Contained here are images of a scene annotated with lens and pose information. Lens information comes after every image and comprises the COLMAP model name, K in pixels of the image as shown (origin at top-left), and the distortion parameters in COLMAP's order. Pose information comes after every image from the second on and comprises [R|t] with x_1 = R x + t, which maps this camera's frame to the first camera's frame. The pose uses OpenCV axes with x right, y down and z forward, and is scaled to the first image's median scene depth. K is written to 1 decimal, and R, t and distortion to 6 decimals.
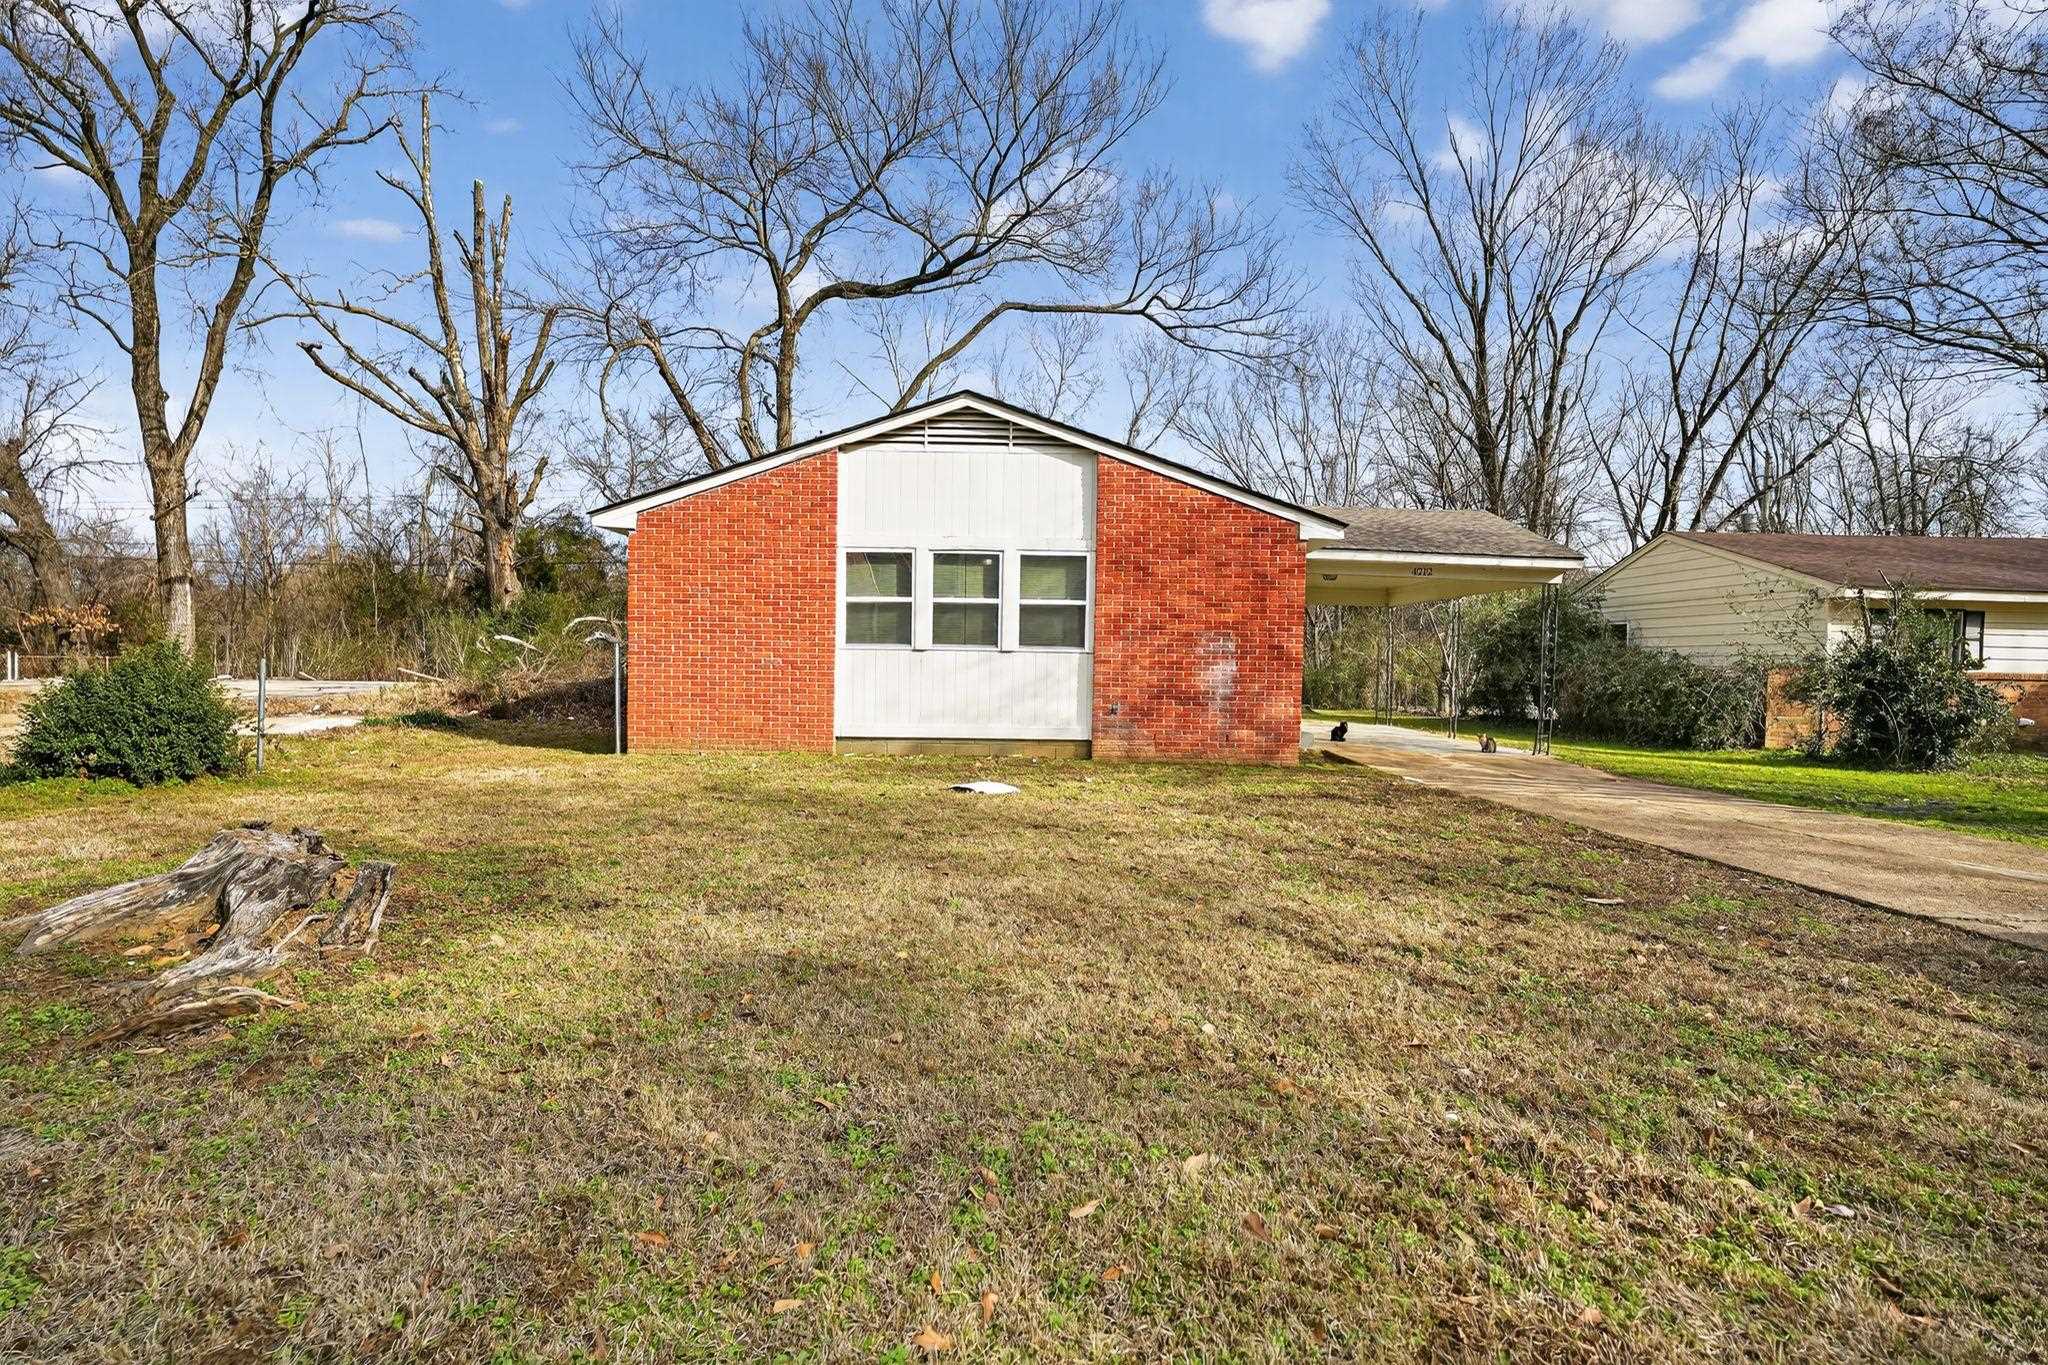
lens RADIAL K [[981.4, 0, 1016.2], [0, 981.4, 689.3], [0, 0, 1]] dist [-0.014140, 0.001882]
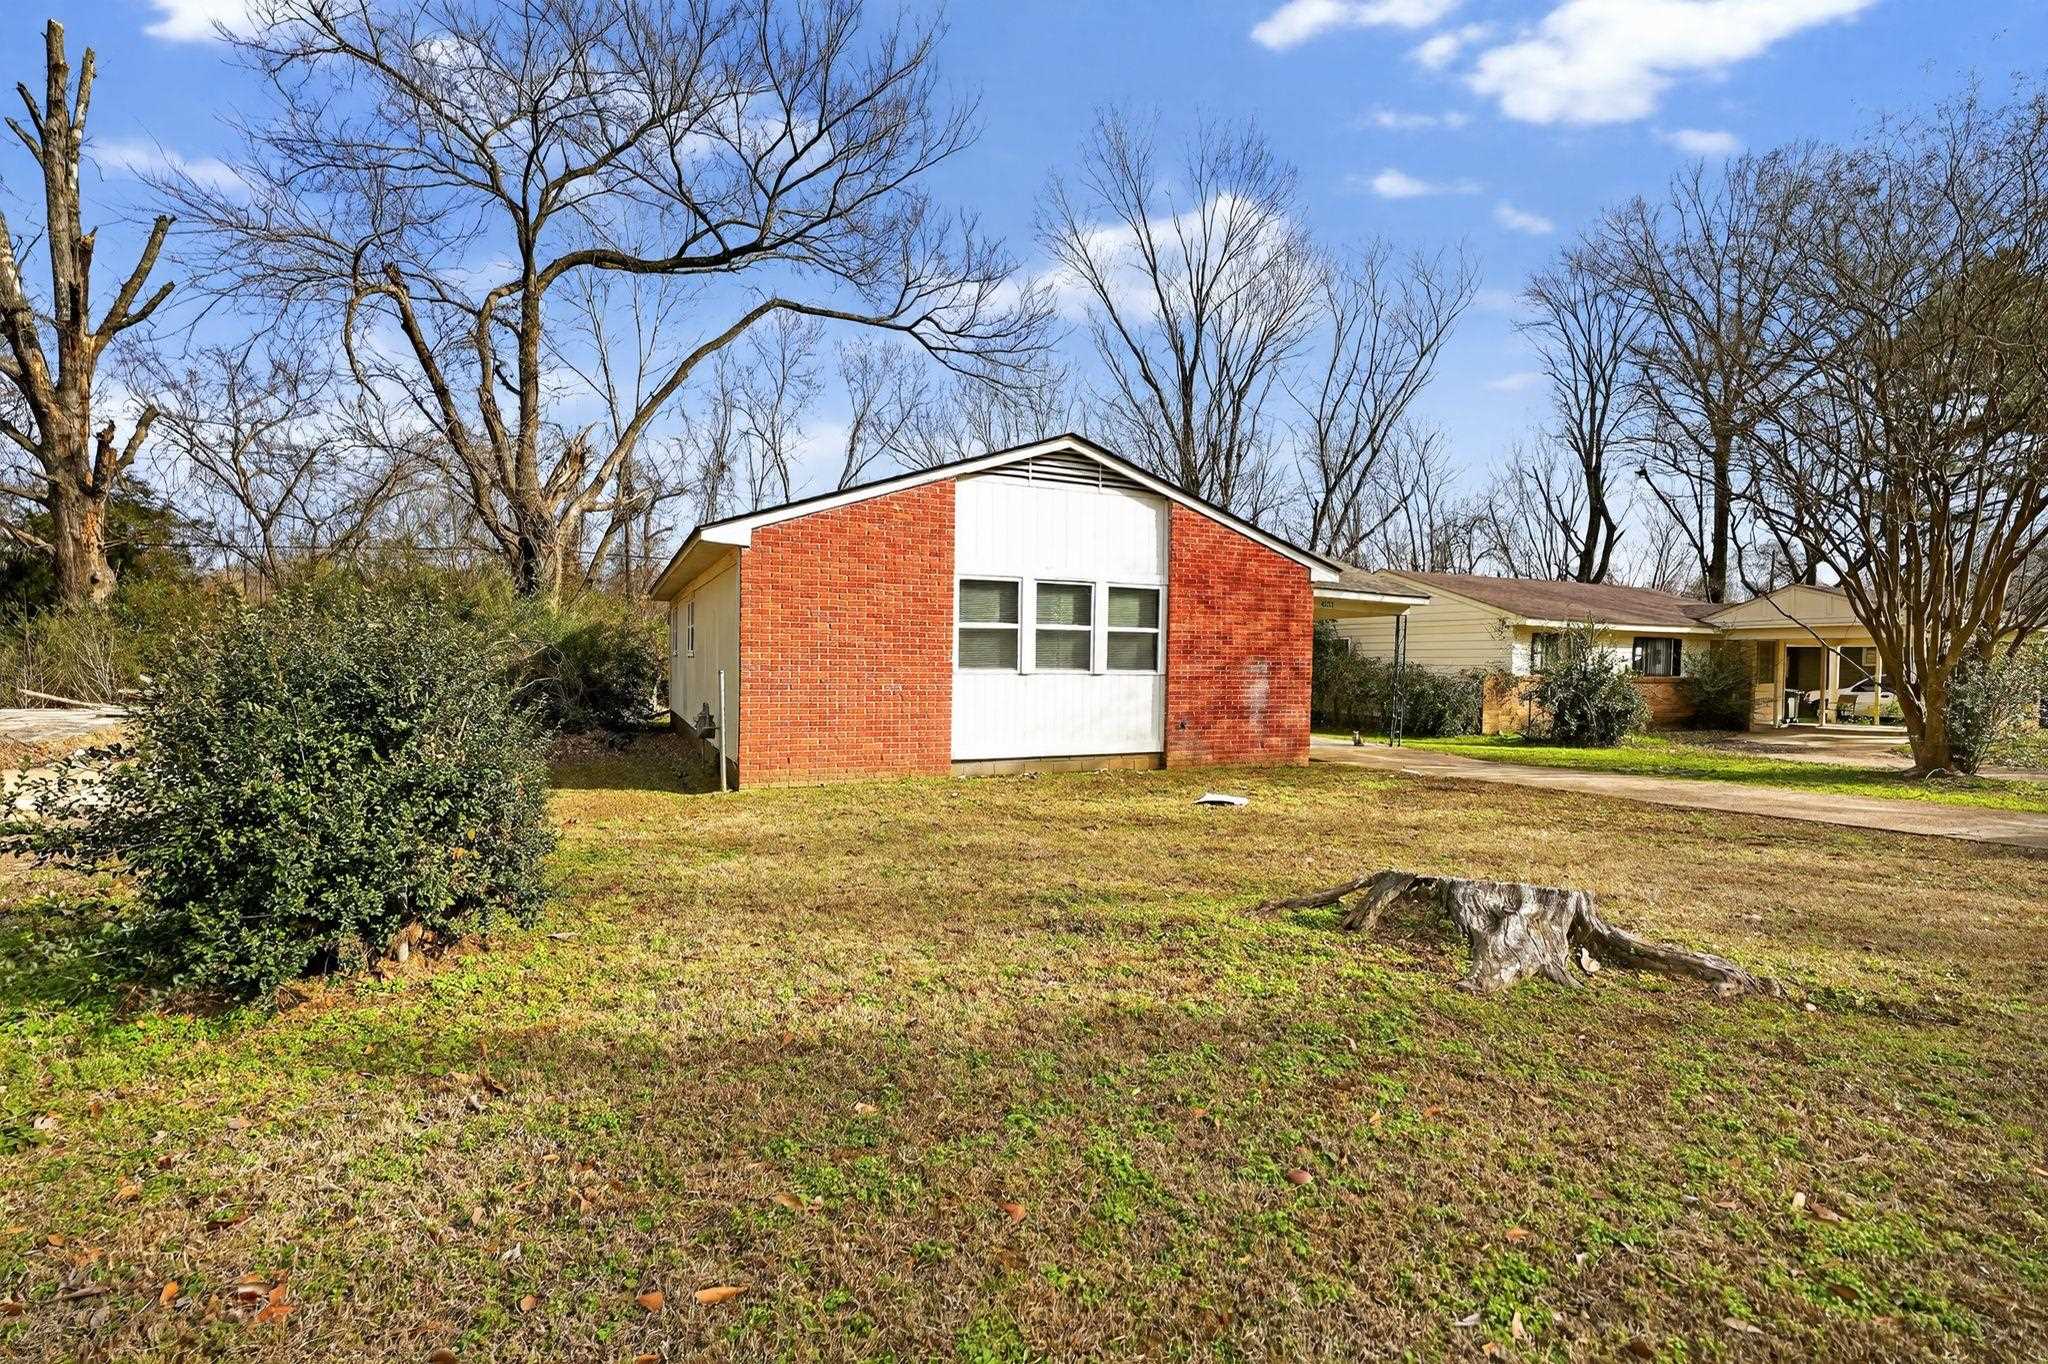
lens RADIAL K [[981.4, 0, 1032.8], [0, 981.4, 692.1], [0, 0, 1]] dist [-0.014140, 0.001882]
pose [[0.896595, -0.018790, 0.442453, -0.553325], [0.016206, 0.999822, 0.009620, -0.029912], [-0.442555, -0.001455, 0.896740, 0.049729]]
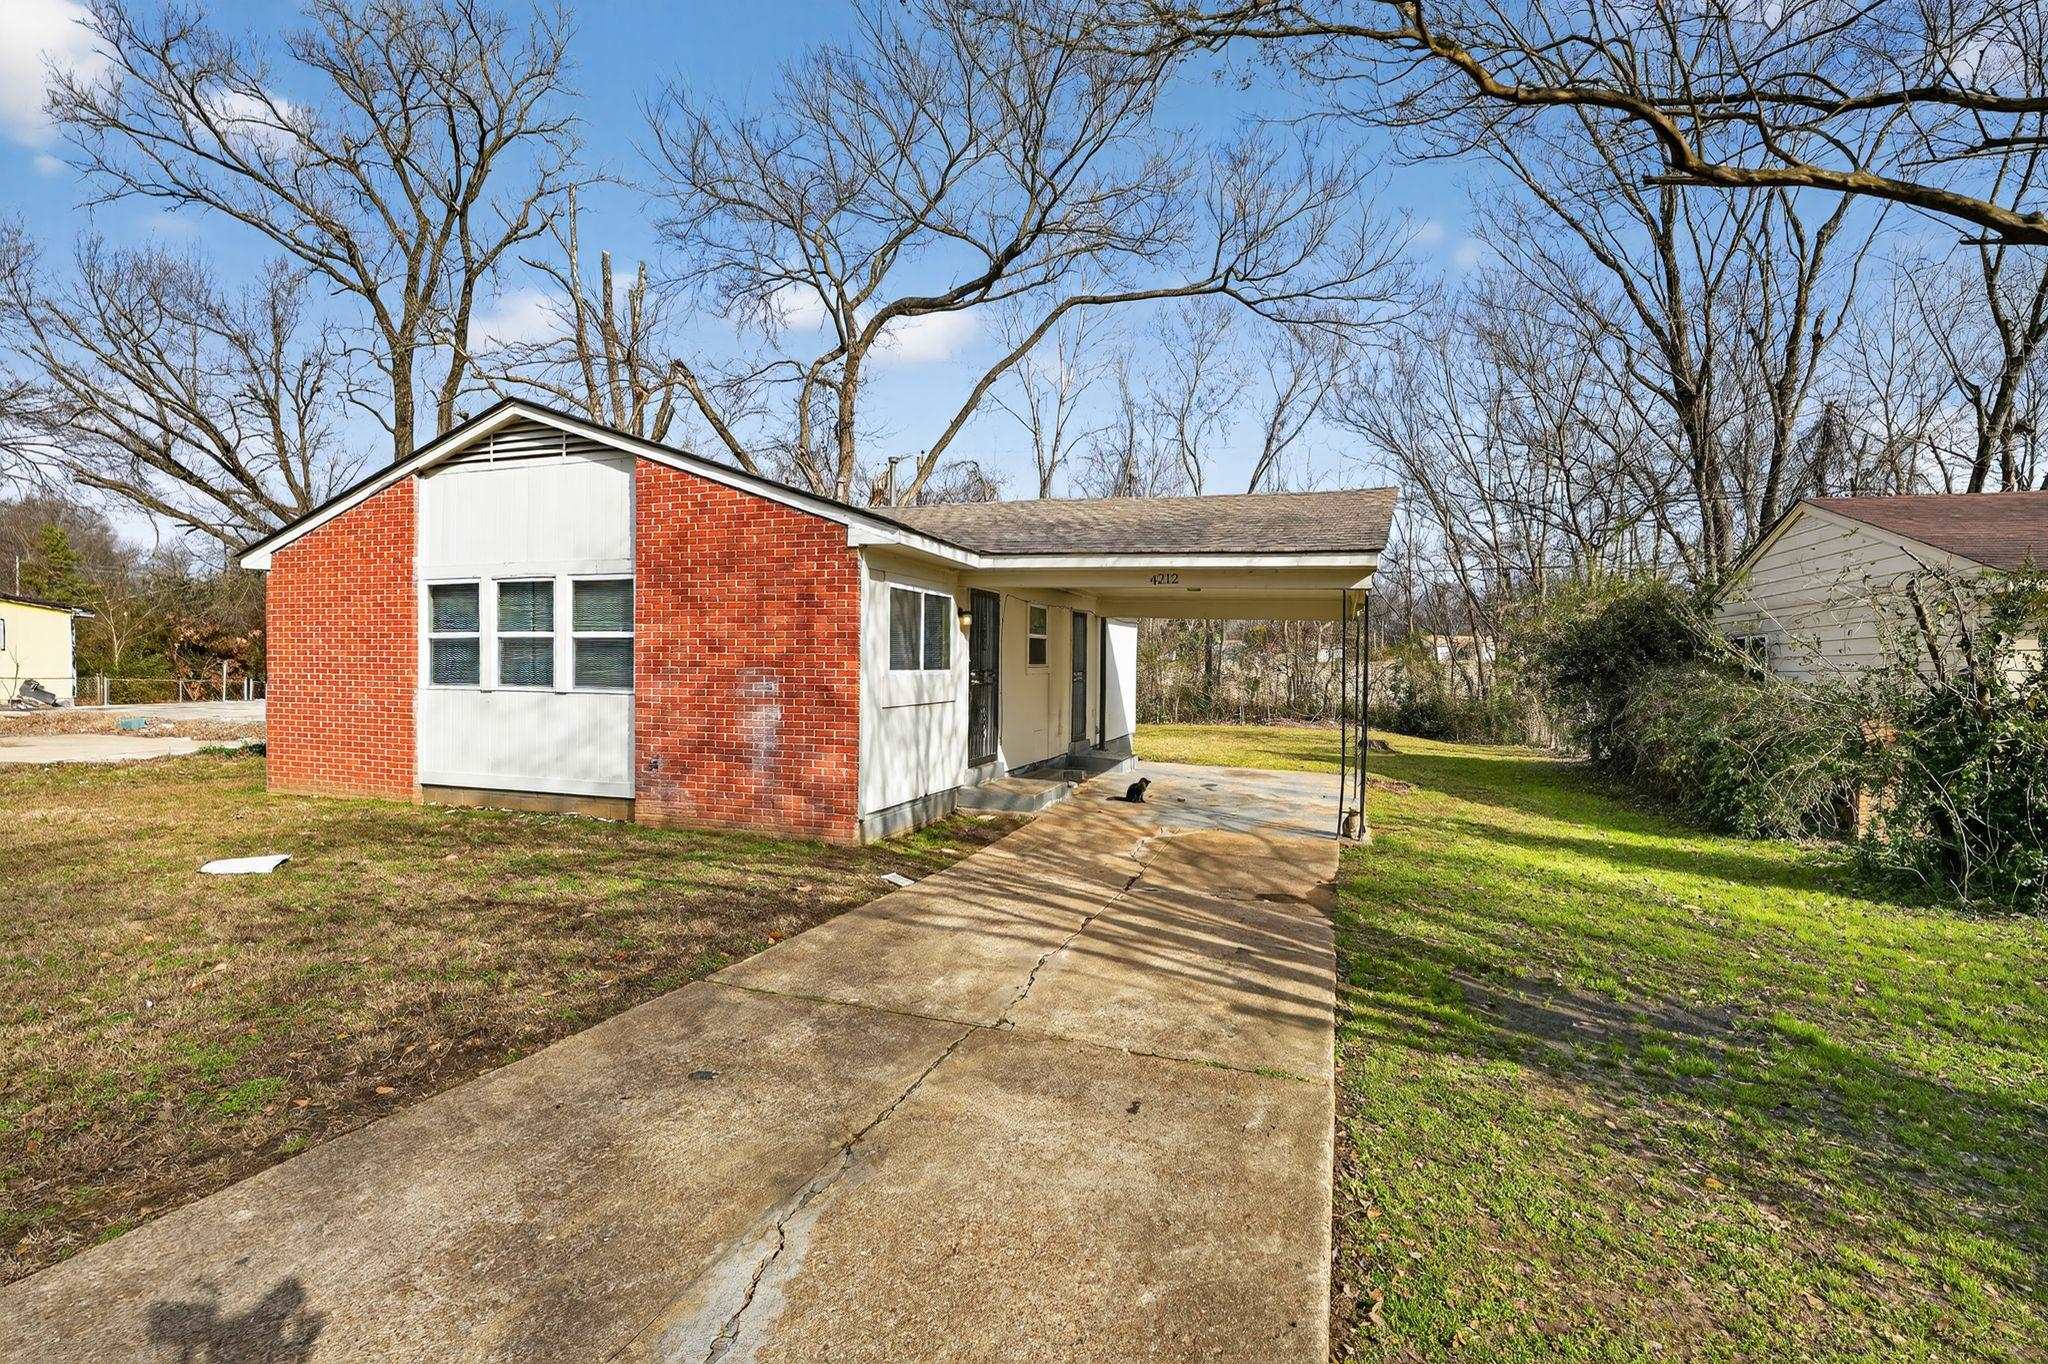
lens RADIAL K [[981.4, 0, 1033.3], [0, 981.4, 672.1], [0, 0, 1]] dist [-0.014140, 0.001882]
pose [[0.940524, -0.004964, -0.339690, 0.666277], [-0.006263, 0.999470, -0.031947, -0.031498], [0.339668, 0.032174, 0.939995, 0.329425]]
